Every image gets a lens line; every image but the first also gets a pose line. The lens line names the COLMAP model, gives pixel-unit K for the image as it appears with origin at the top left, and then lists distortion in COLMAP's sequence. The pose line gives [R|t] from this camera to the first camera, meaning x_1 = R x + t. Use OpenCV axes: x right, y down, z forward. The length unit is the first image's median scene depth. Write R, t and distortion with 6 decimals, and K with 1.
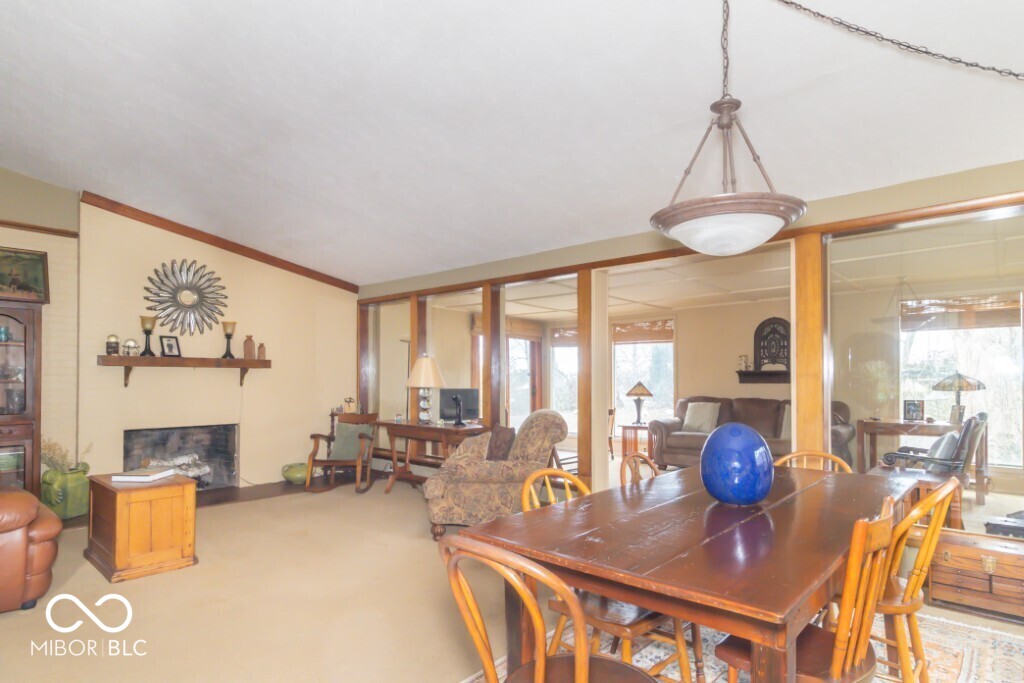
lens RADIAL K [[548.7, 0, 496.7], [0, 548.7, 365.8], [0, 0, 1]] dist [0.002141, -0.001069]
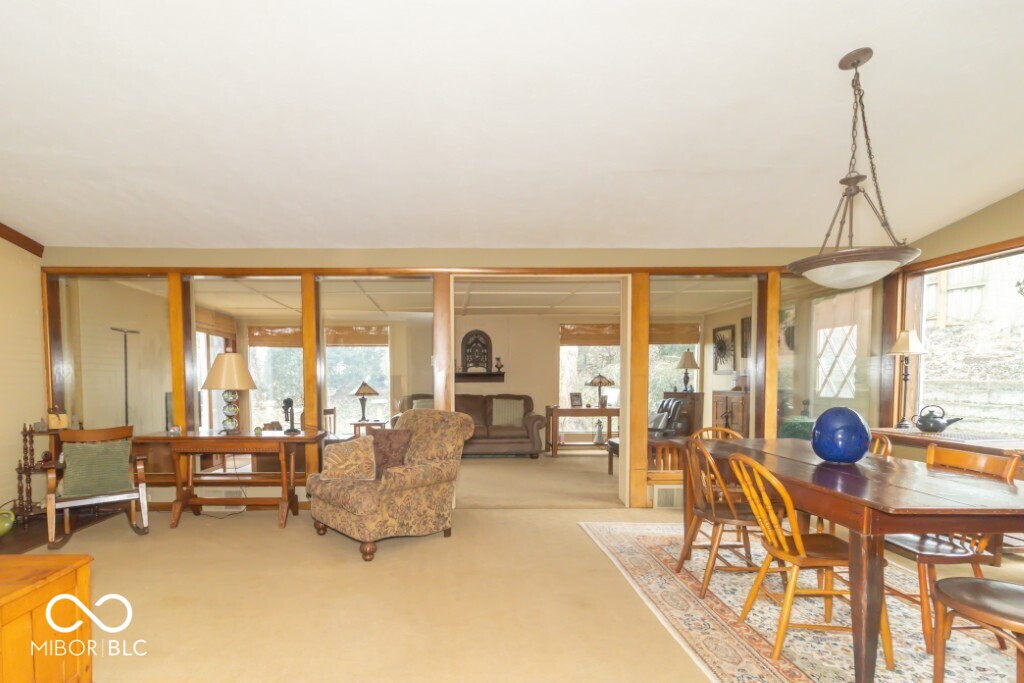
lens RADIAL K [[501.1, 0, 445.8], [0, 501.1, 395.0], [0, 0, 1]] dist [0.006606, 0.002488]
pose [[0.742057, -0.024243, 0.669898, -0.322754], [-0.011254, 0.998754, 0.048610, 0.005571], [-0.670242, -0.043611, 0.740860, 0.189307]]
